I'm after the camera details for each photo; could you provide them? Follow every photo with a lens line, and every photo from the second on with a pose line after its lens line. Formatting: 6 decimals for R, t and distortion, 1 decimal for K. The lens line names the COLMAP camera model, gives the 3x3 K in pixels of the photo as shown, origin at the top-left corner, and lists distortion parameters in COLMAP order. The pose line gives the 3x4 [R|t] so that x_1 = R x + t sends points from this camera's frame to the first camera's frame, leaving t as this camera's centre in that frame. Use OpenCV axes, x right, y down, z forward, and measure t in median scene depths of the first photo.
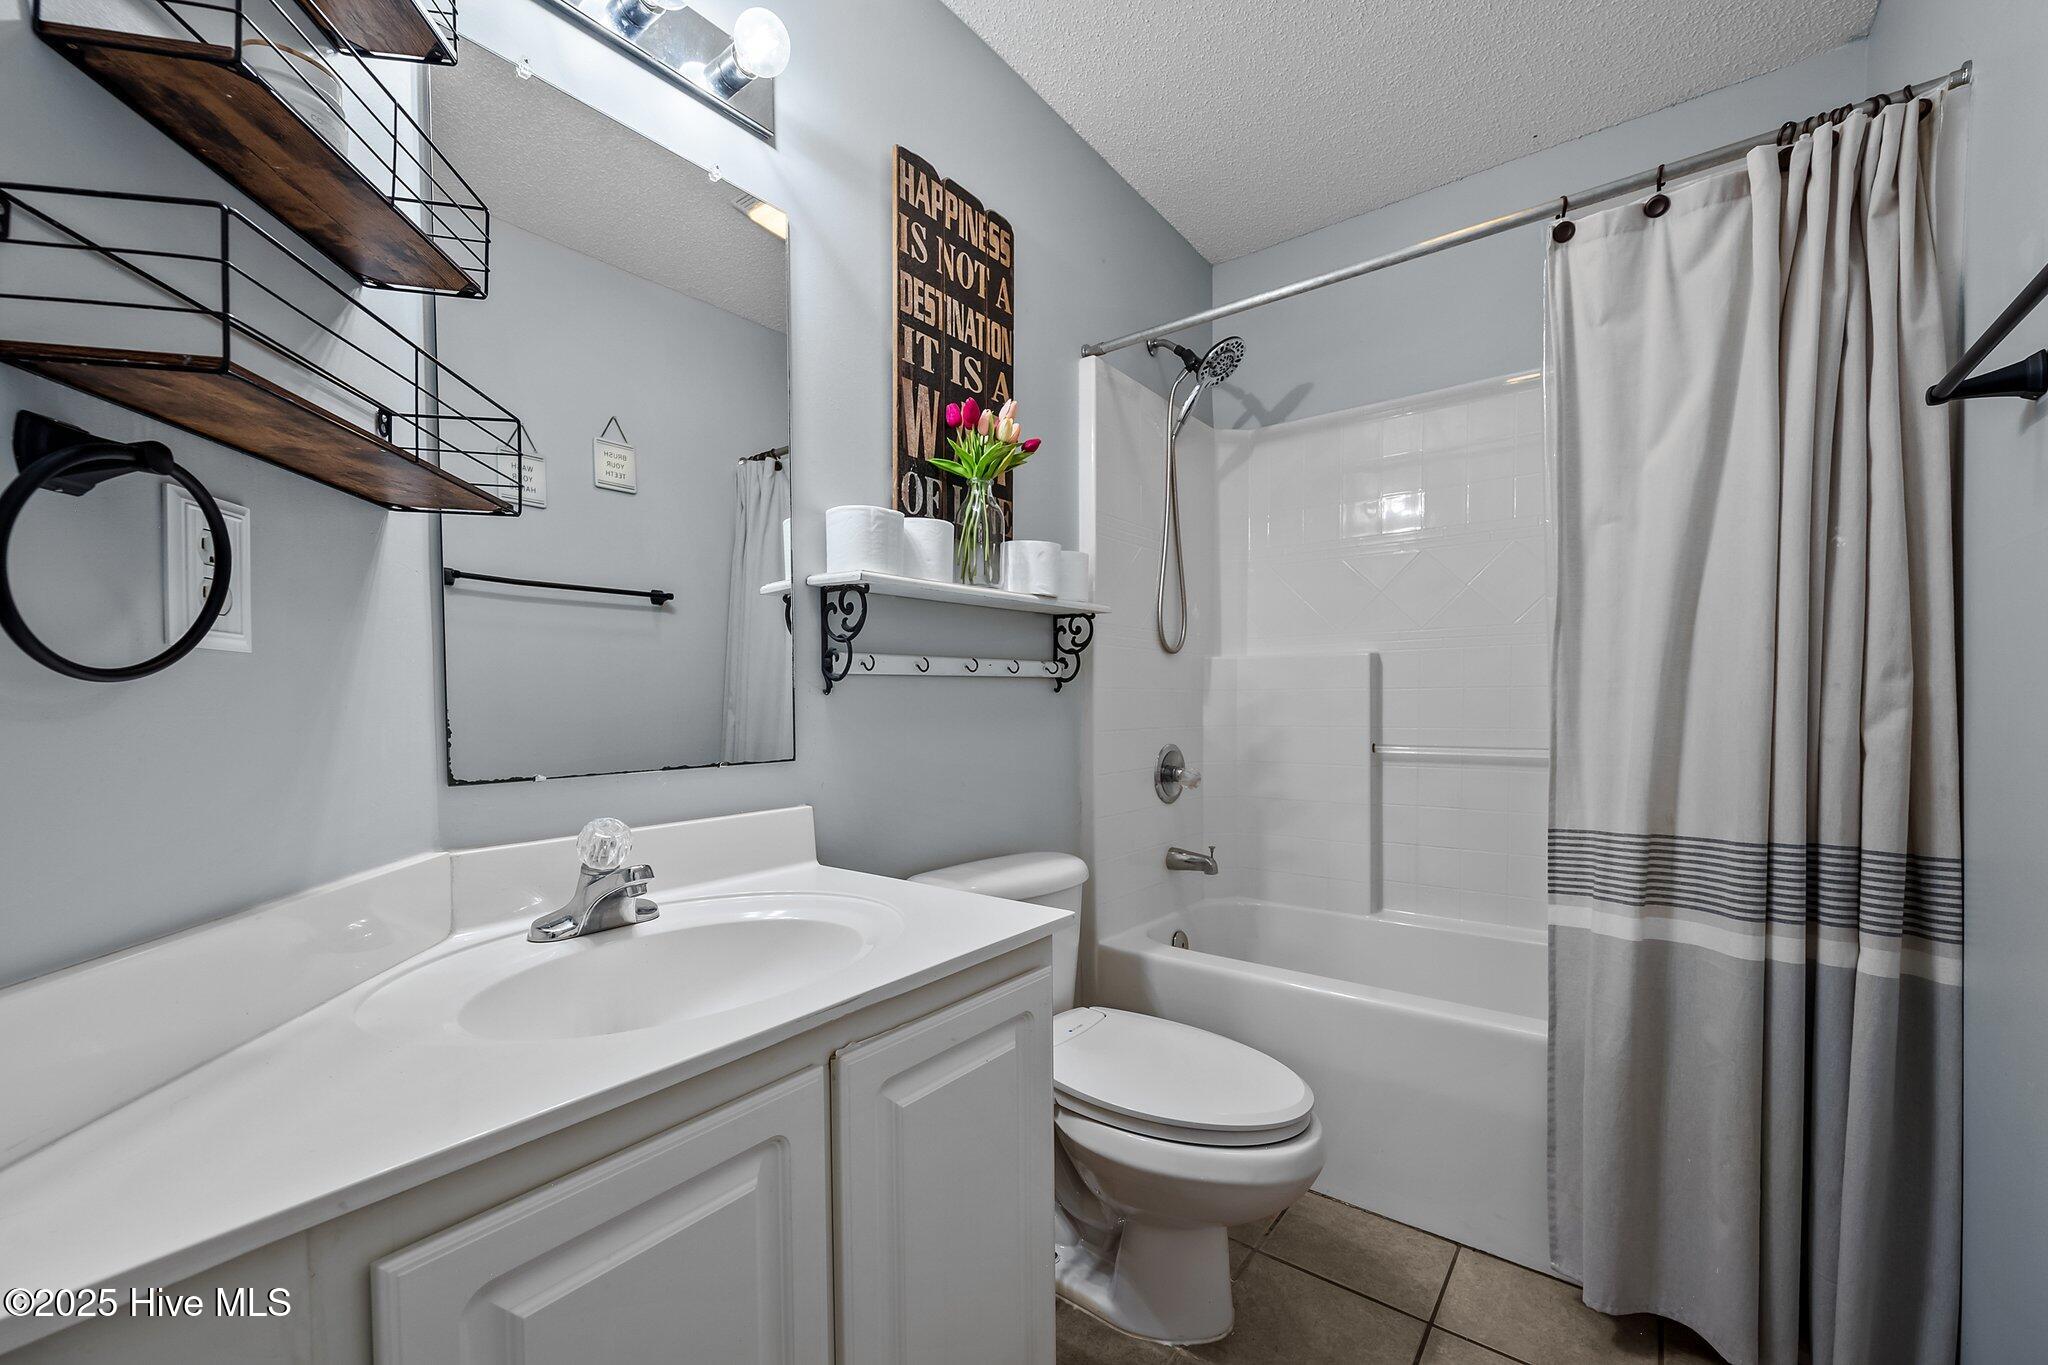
lens RADIAL K [[813.6, 0, 1044.4], [0, 813.6, 713.5], [0, 0, 1]] dist [-0.001028, 0.001240]
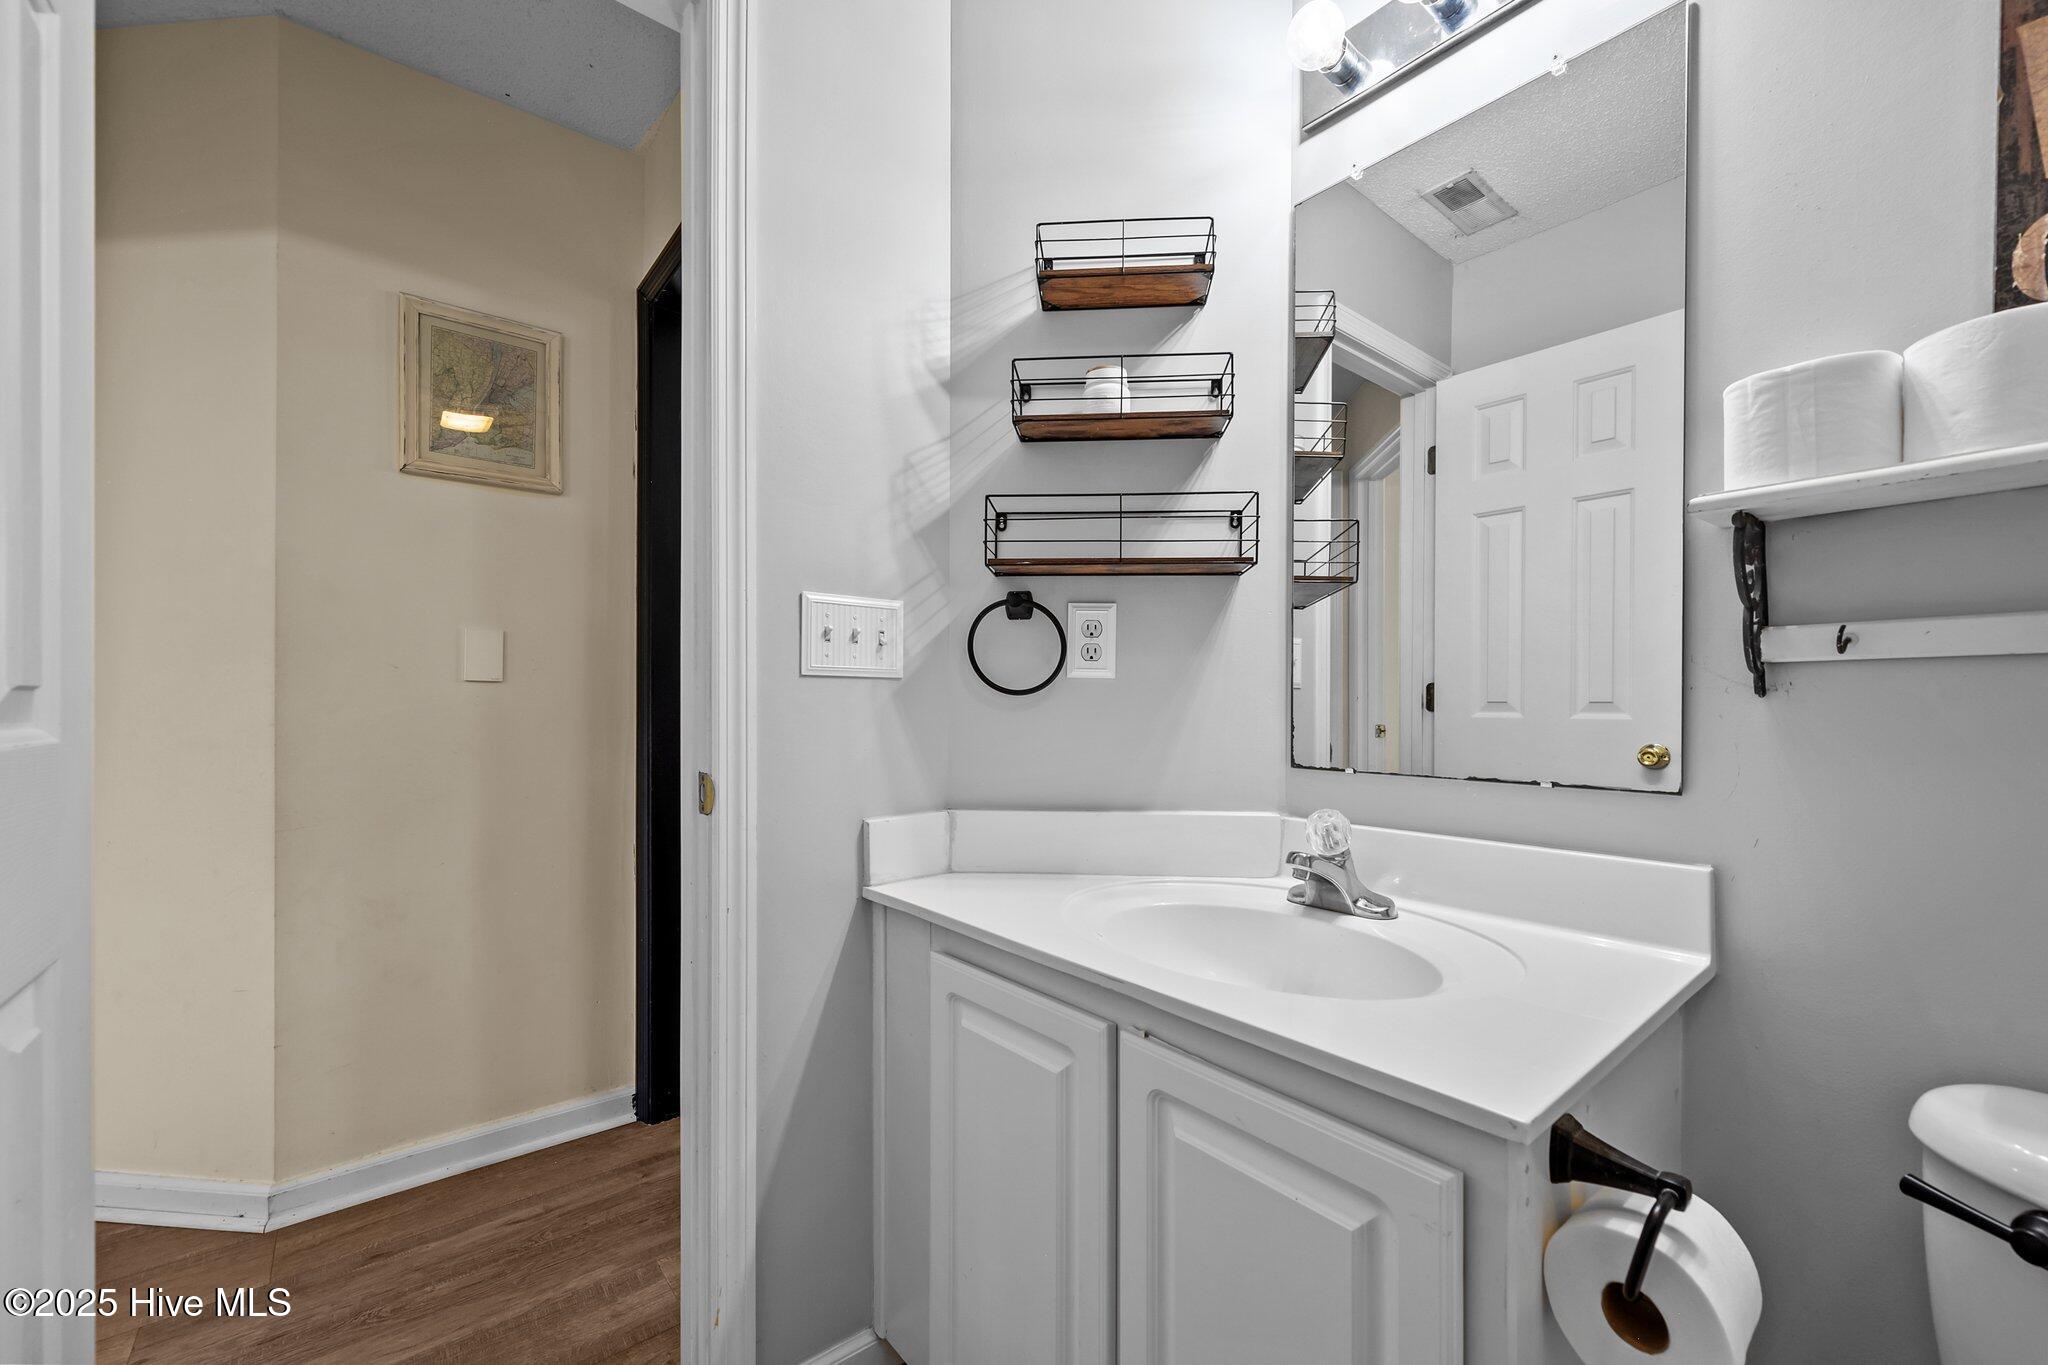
lens RADIAL K [[813.6, 0, 1025.8], [0, 813.6, 694.3], [0, 0, 1]] dist [-0.001028, 0.001240]
pose [[-0.233265, -0.004725, -0.972402, 0.667367], [-0.017936, 0.999839, -0.000555, -0.022316], [0.972248, 0.017312, -0.233312, 0.880792]]
